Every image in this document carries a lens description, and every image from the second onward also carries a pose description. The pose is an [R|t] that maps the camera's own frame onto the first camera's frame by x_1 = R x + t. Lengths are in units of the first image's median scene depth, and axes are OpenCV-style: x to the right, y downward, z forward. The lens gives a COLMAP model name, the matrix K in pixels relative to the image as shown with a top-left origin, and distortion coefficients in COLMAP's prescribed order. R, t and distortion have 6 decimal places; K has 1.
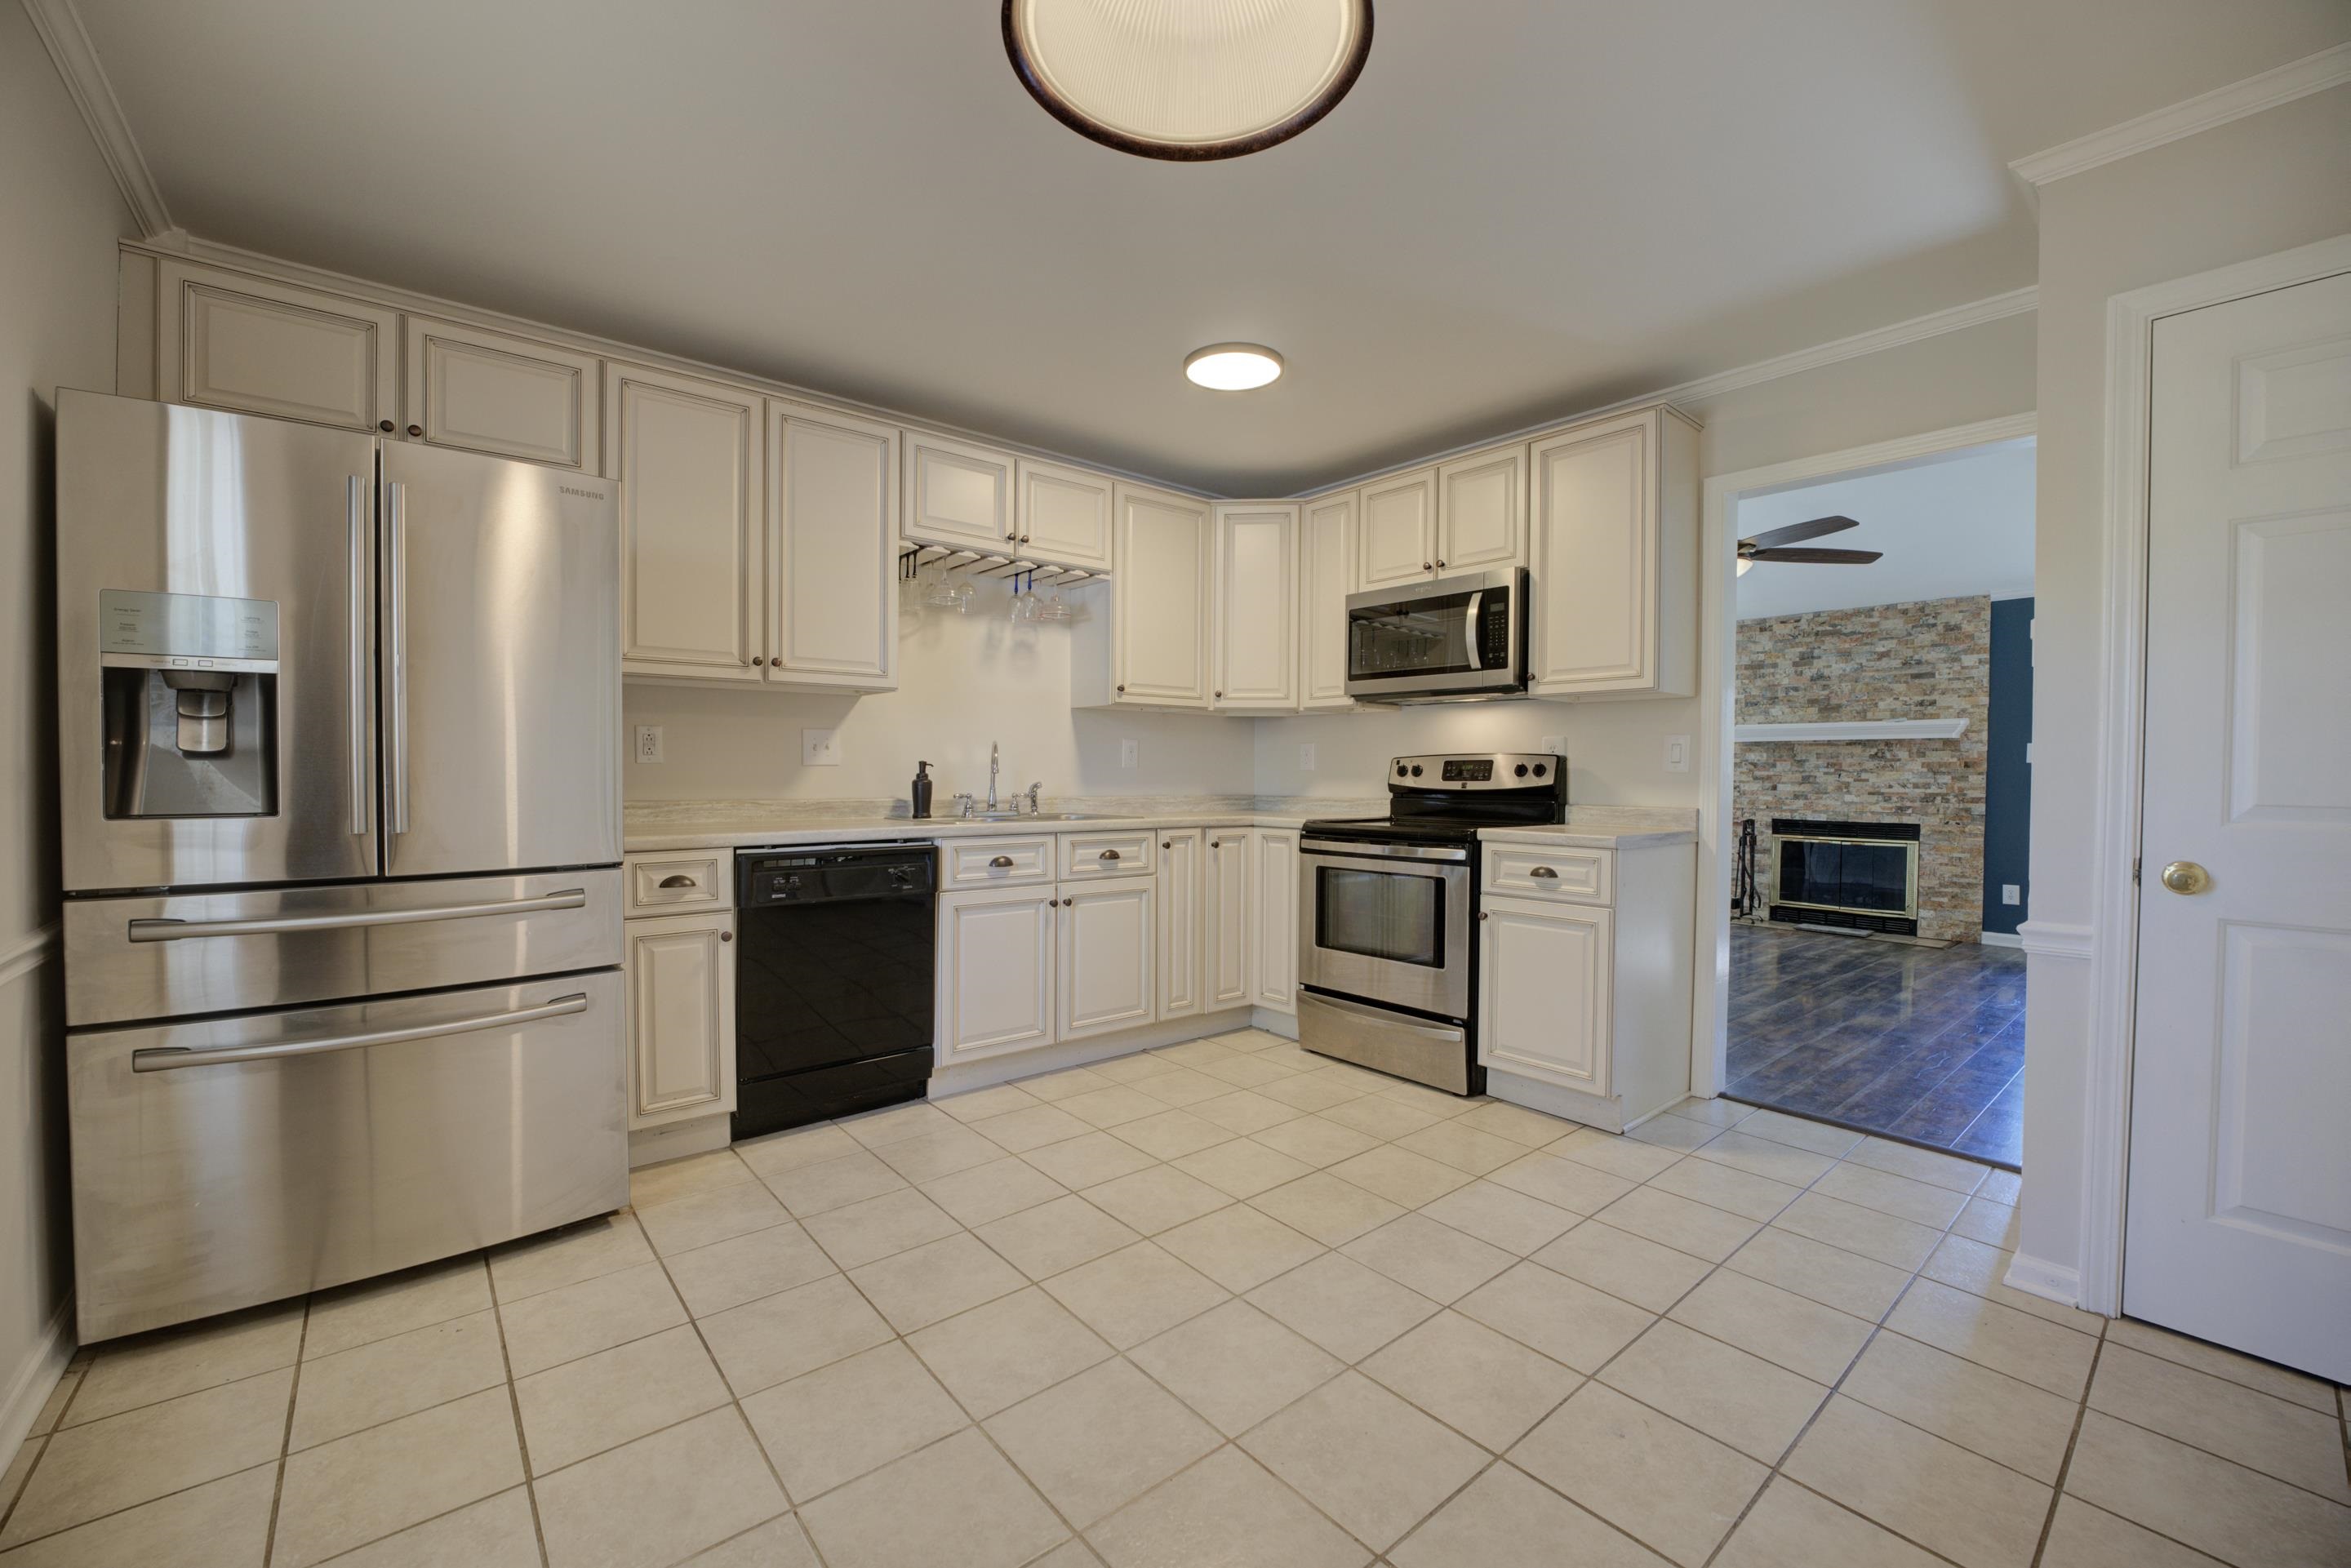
lens RADIAL K [[943.2, 0, 1178.9], [0, 943.2, 795.3], [0, 0, 1]] dist [-0.028445, 0.002945]
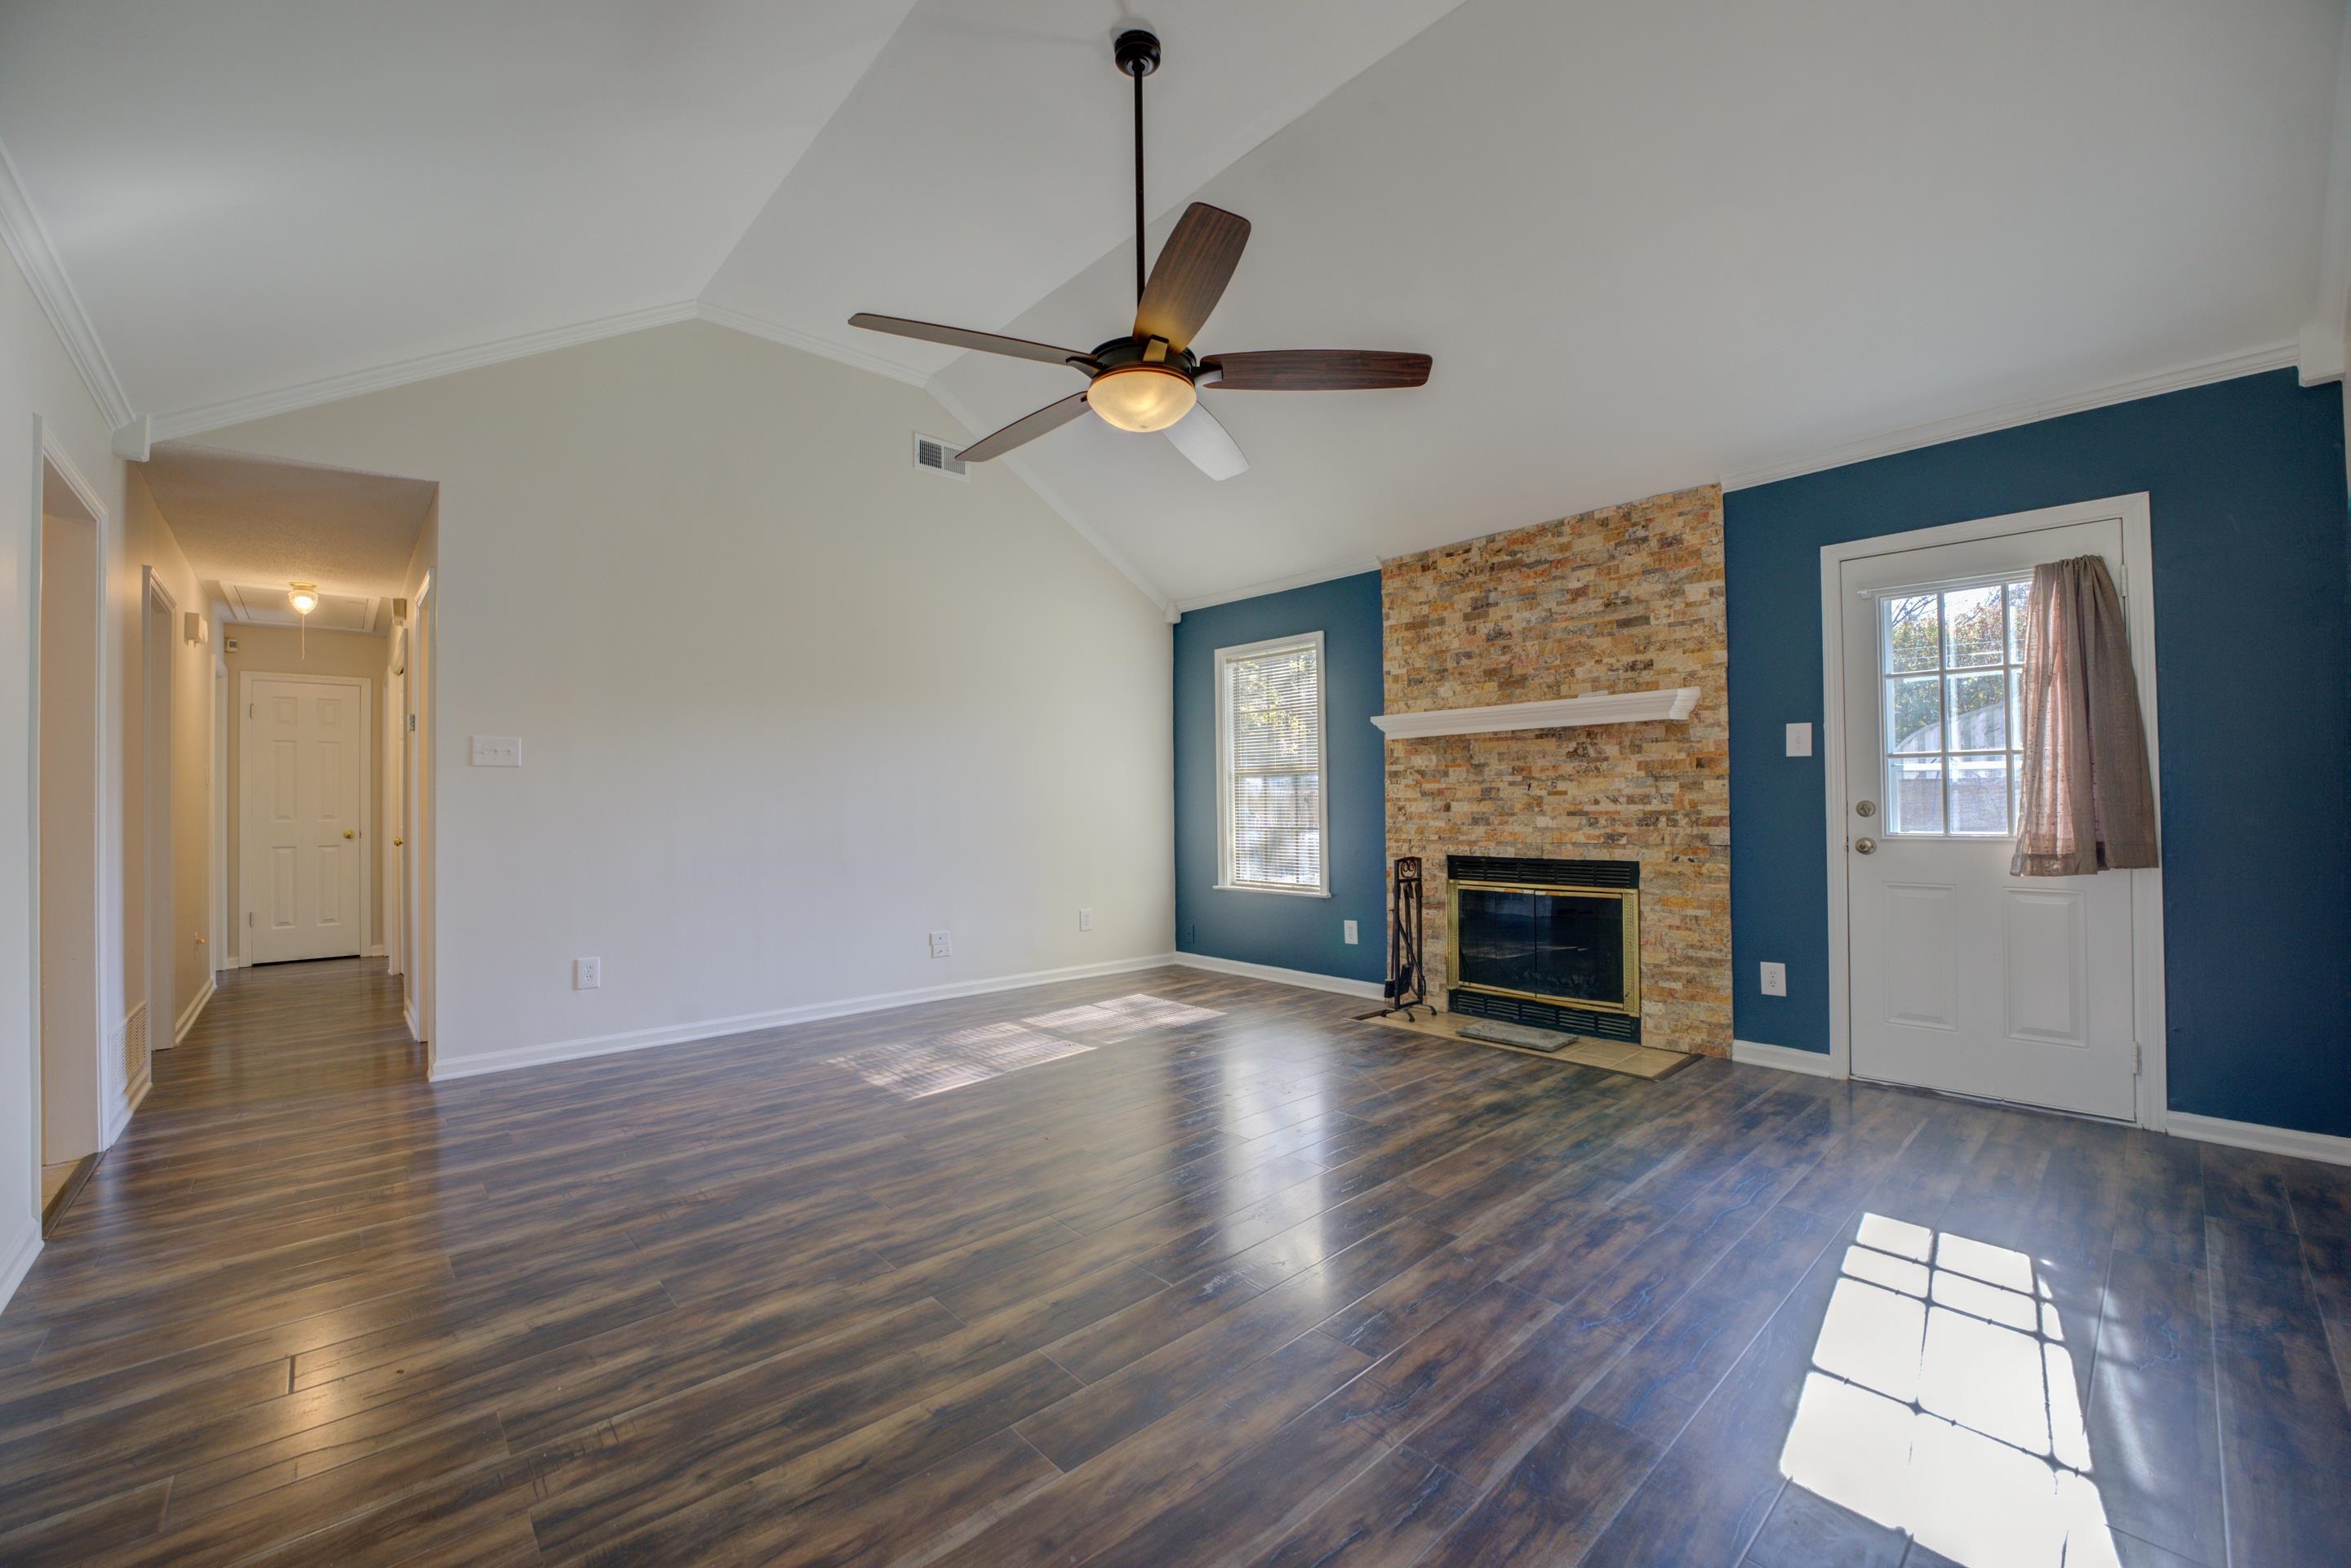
lens RADIAL K [[943.2, 0, 1170.8], [0, 943.2, 796.5], [0, 0, 1]] dist [-0.028445, 0.002945]
pose [[0.999064, -0.018058, 0.039318, 0.833972], [0.019386, 0.999246, -0.033640, 0.004800], [-0.038681, 0.034371, 0.998660, 0.697404]]
